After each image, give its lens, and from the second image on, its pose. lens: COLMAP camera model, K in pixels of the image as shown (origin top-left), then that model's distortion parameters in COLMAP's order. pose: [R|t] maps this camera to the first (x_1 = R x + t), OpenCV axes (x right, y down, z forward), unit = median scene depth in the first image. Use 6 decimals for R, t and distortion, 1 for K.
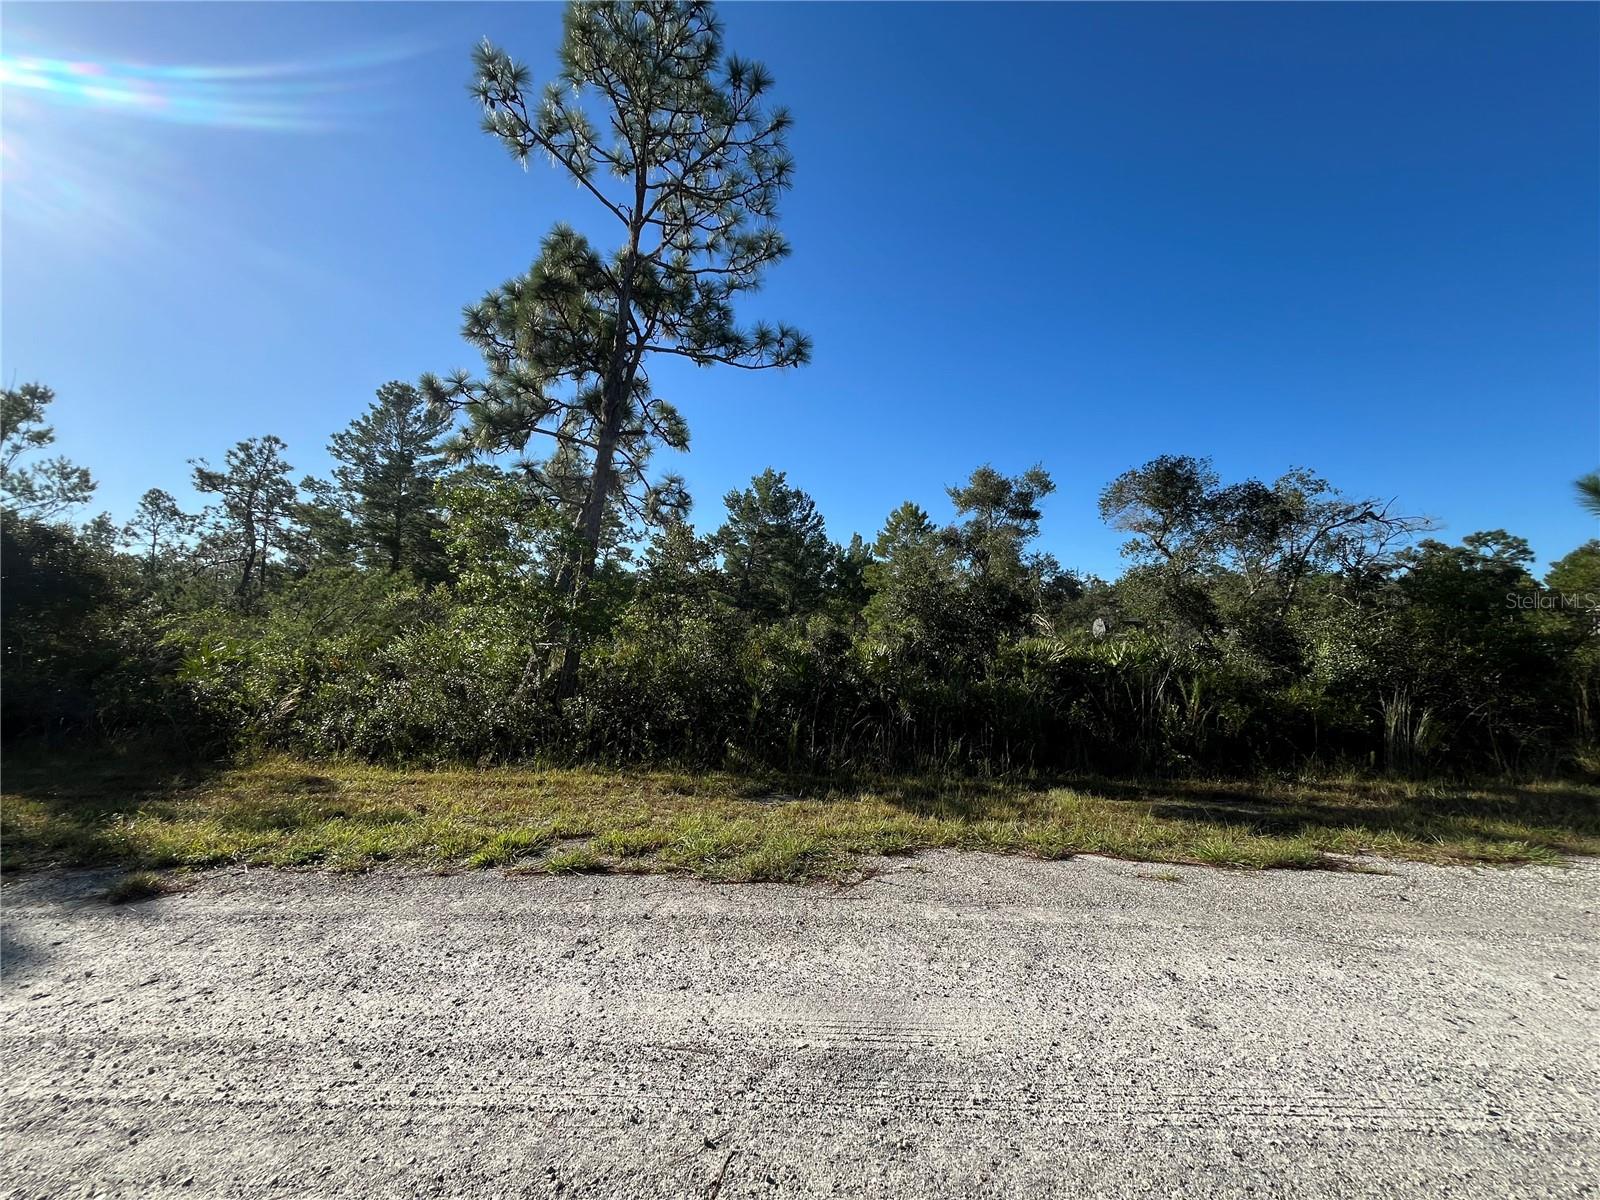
lens RADIAL K [[637.2, 0, 796.2], [0, 637.2, 605.8], [0, 0, 1]] dist [-0.005520, 0.001170]
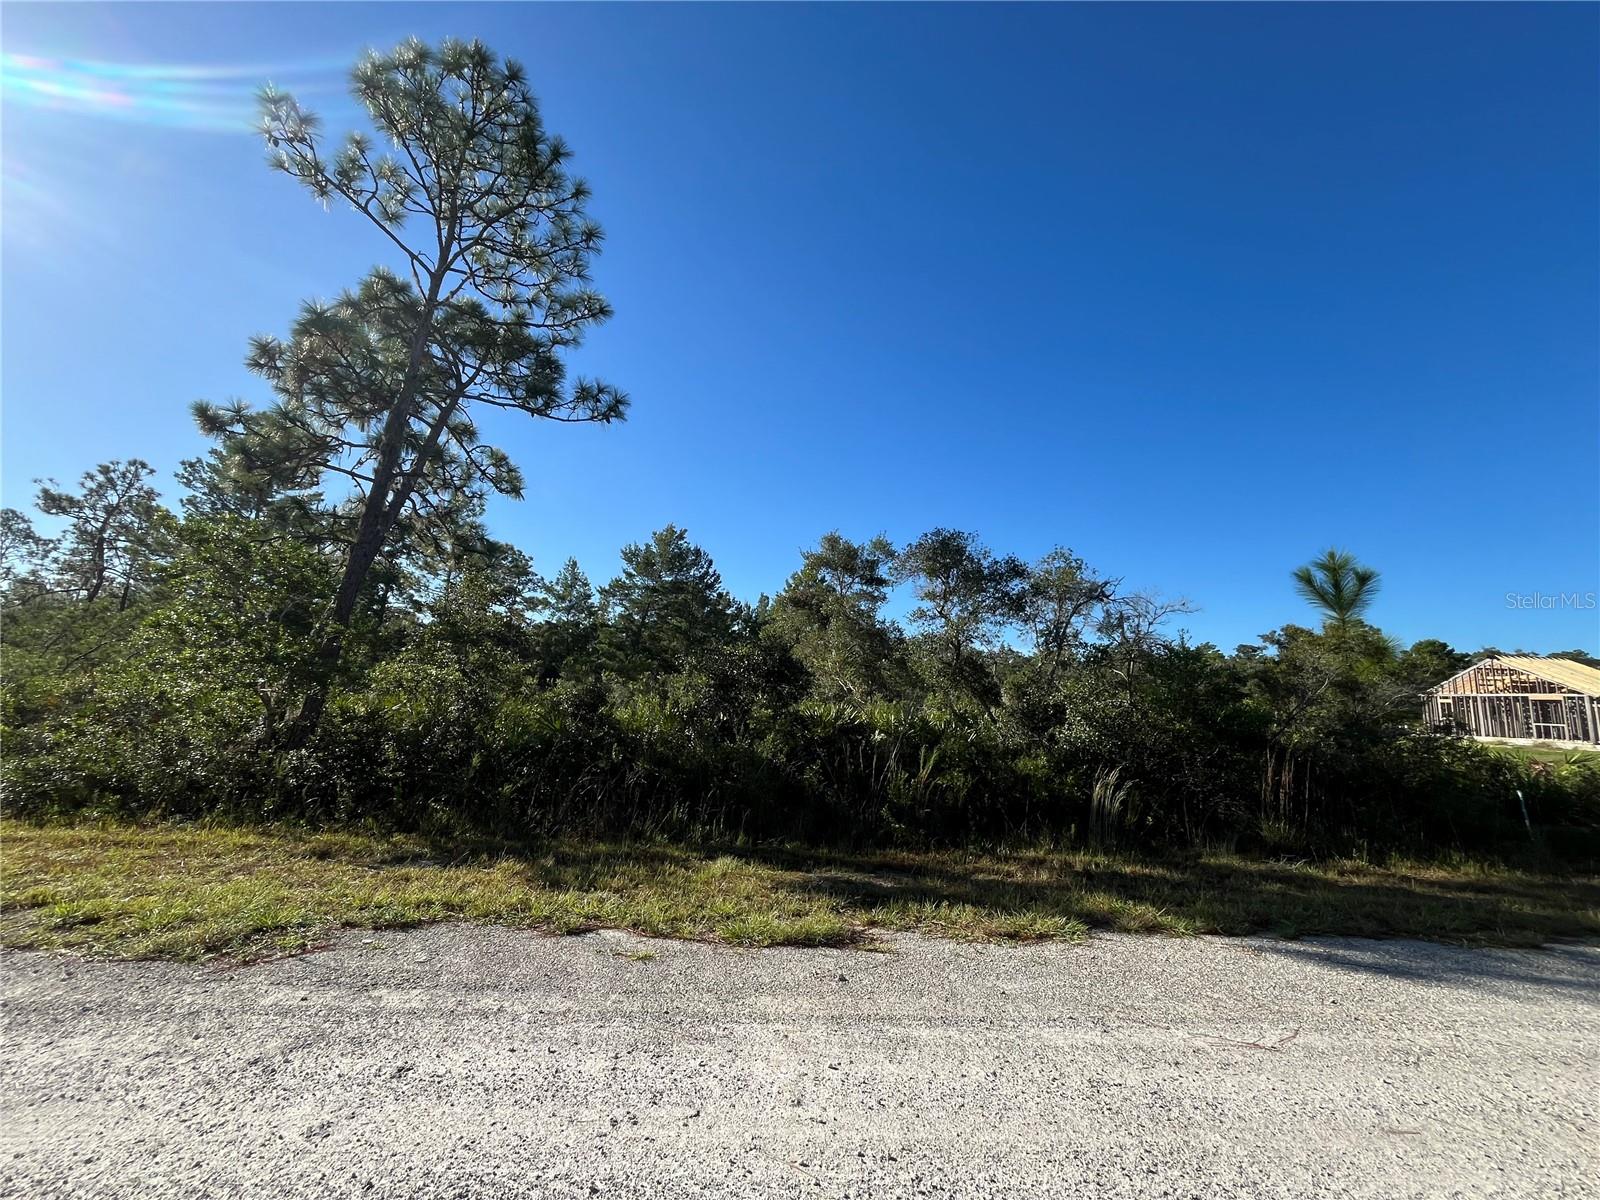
lens RADIAL K [[637.2, 0, 796.0], [0, 637.2, 606.5], [0, 0, 1]] dist [-0.005520, 0.001170]
pose [[0.994748, 0.046140, 0.091365, 0.152715], [-0.037471, 0.994826, -0.094425, -0.001285], [-0.095249, 0.090506, 0.991331, 0.000080]]
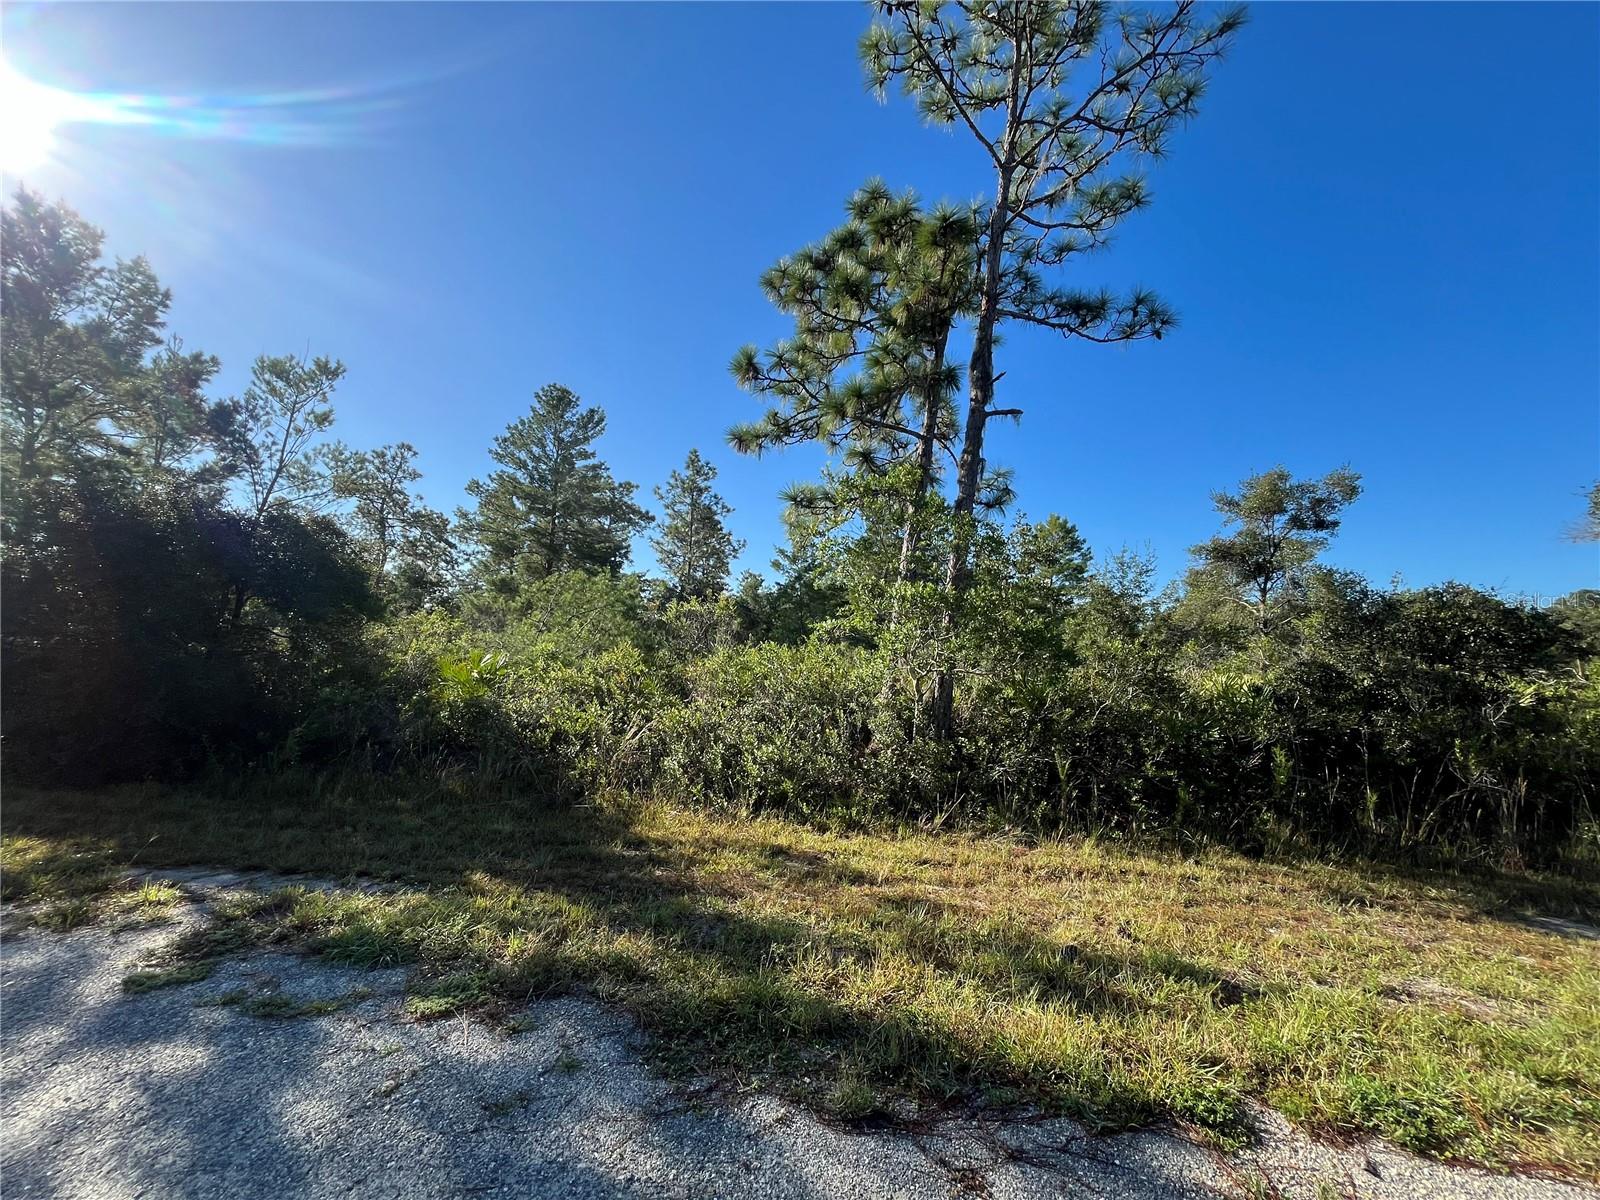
lens RADIAL K [[637.2, 0, 794.2], [0, 637.2, 609.5], [0, 0, 1]] dist [-0.005520, 0.001170]
pose [[0.997419, 0.018151, -0.069473, -0.293472], [-0.019587, 0.999607, -0.020034, 0.003813], [0.069082, 0.021343, 0.997383, 0.101922]]
